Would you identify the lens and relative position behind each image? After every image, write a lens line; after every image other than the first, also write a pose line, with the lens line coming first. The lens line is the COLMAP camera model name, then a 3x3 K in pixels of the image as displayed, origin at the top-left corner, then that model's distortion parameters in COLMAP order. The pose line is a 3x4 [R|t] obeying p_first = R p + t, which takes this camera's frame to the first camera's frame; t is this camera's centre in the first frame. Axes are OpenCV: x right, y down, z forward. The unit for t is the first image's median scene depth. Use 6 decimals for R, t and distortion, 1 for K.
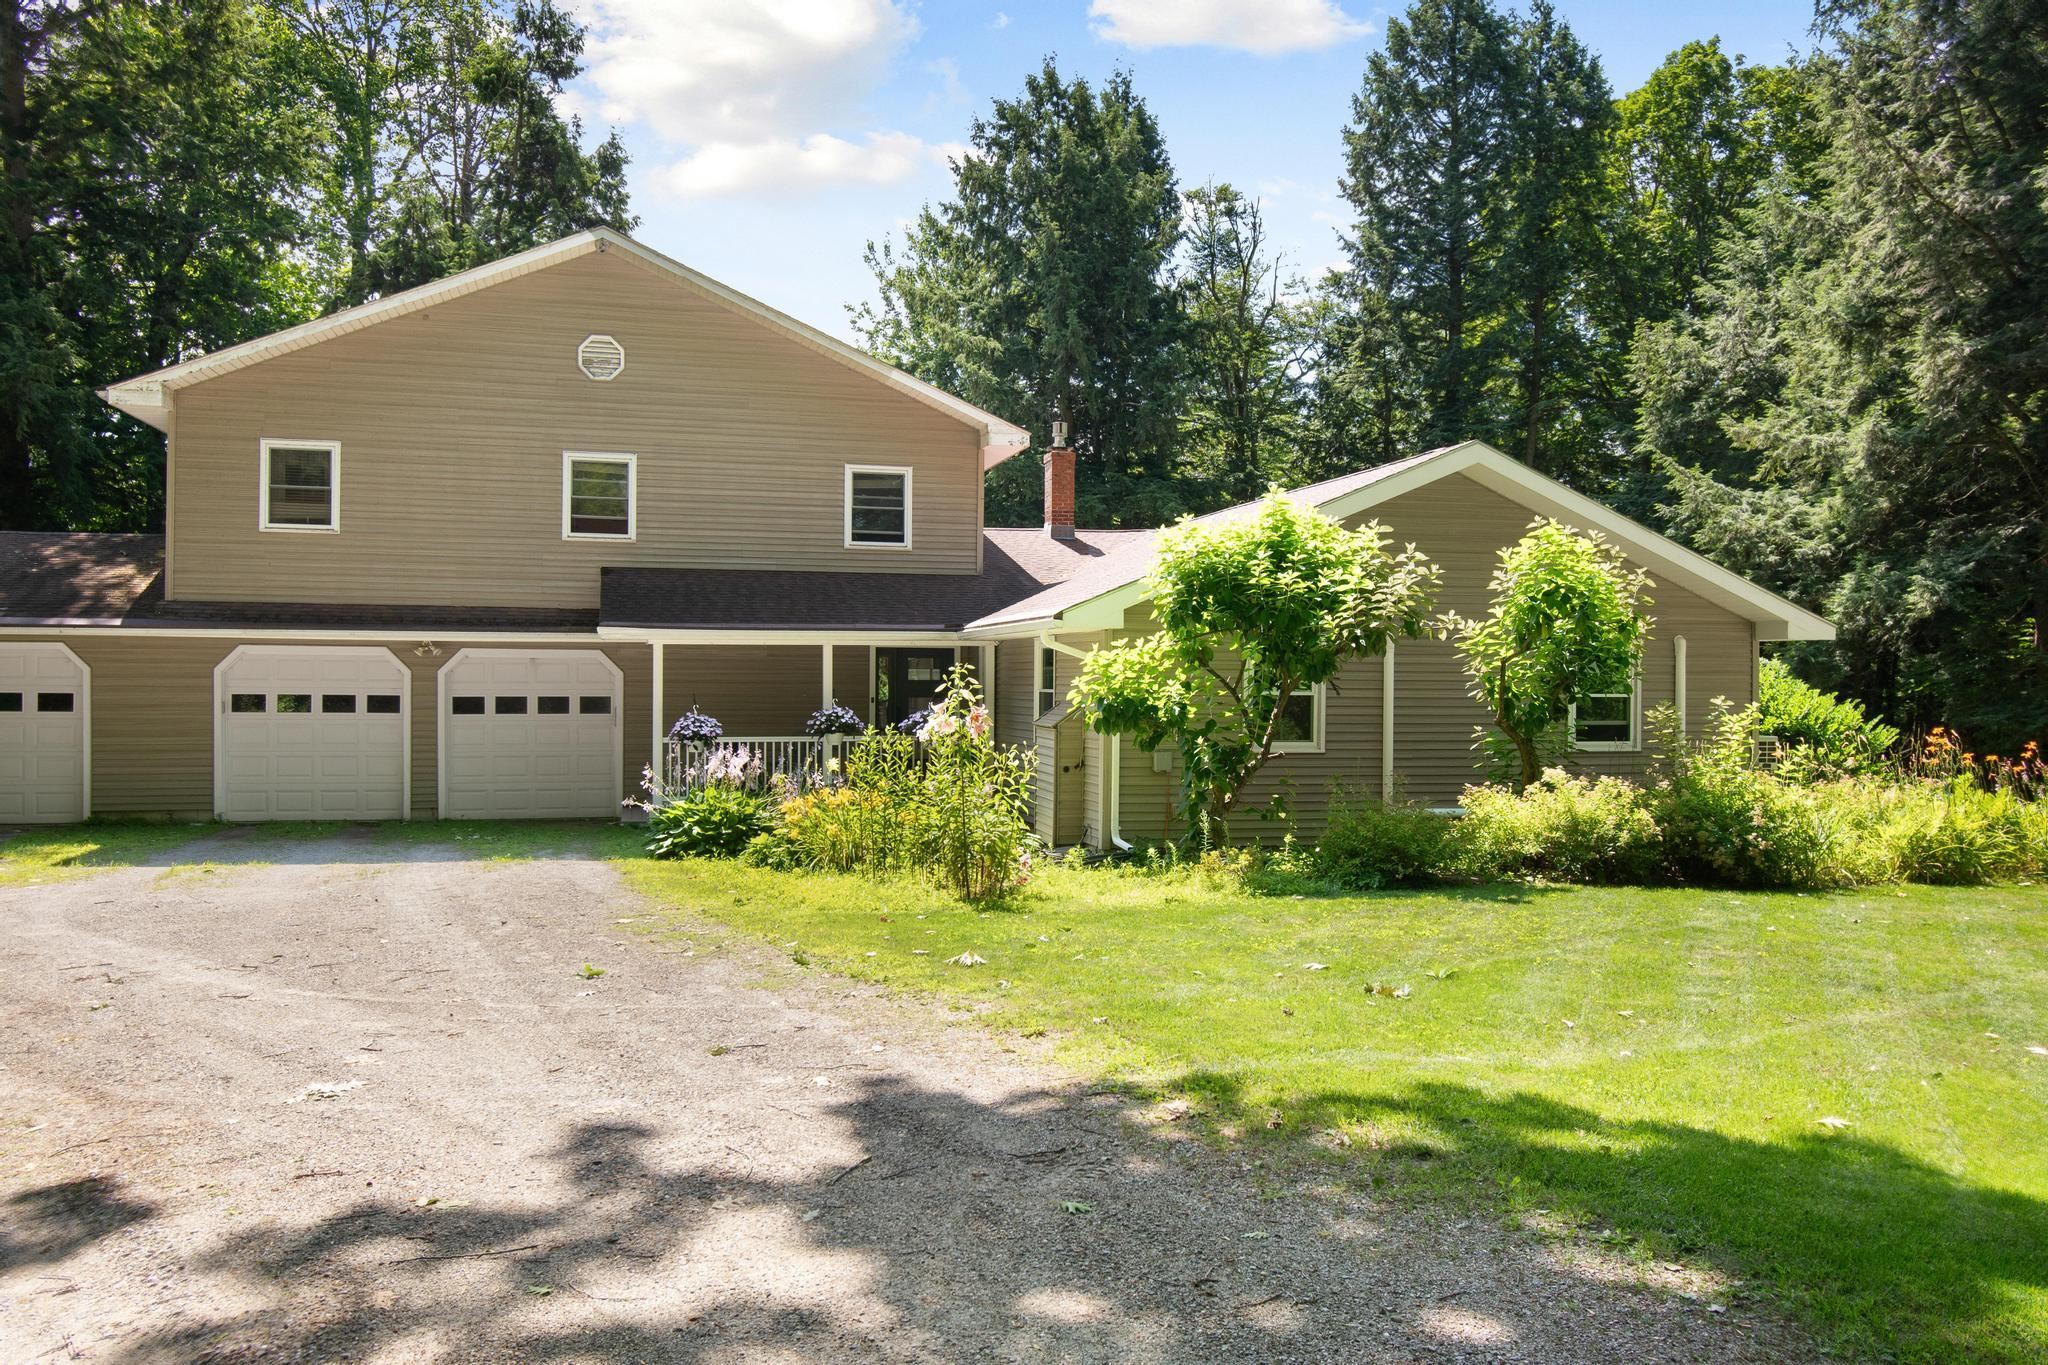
lens RADIAL K [[1605.6, 0, 1024.0], [0, 1605.6, 682.5], [0, 0, 1]] dist [0.003539, -0.006606]
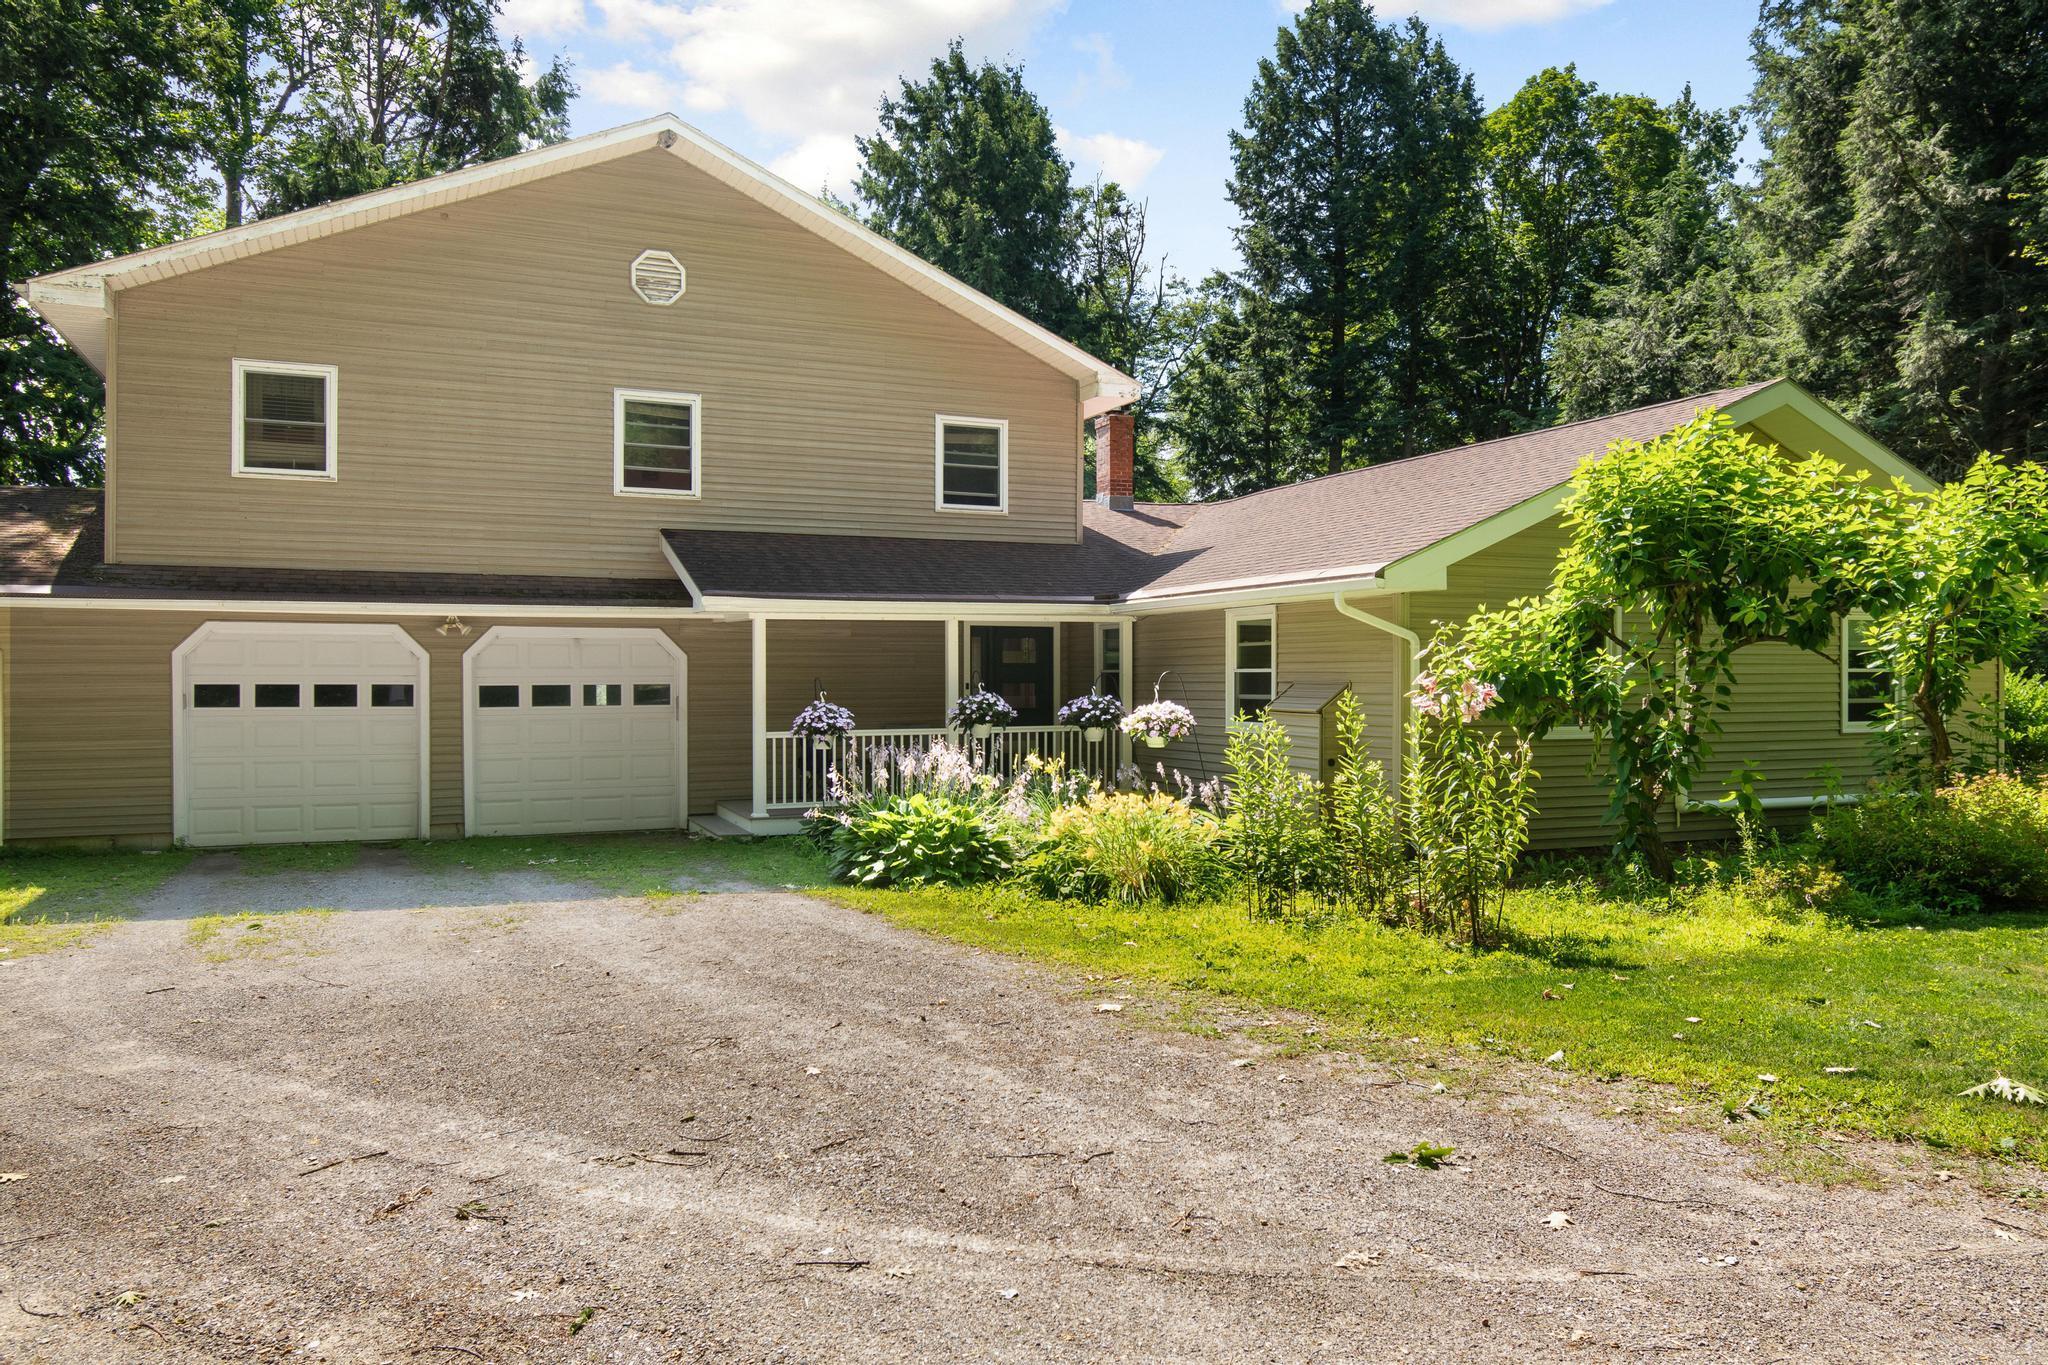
lens RADIAL K [[1464.3, 0, 1024.0], [0, 1464.3, 682.5], [0, 0, 1]] dist [0.000465, 0.005870]
pose [[0.986389, -0.008258, 0.164221, -0.201783], [0.007853, 0.999964, 0.003117, 0.006912], [-0.164241, -0.001785, 0.986419, 0.217869]]
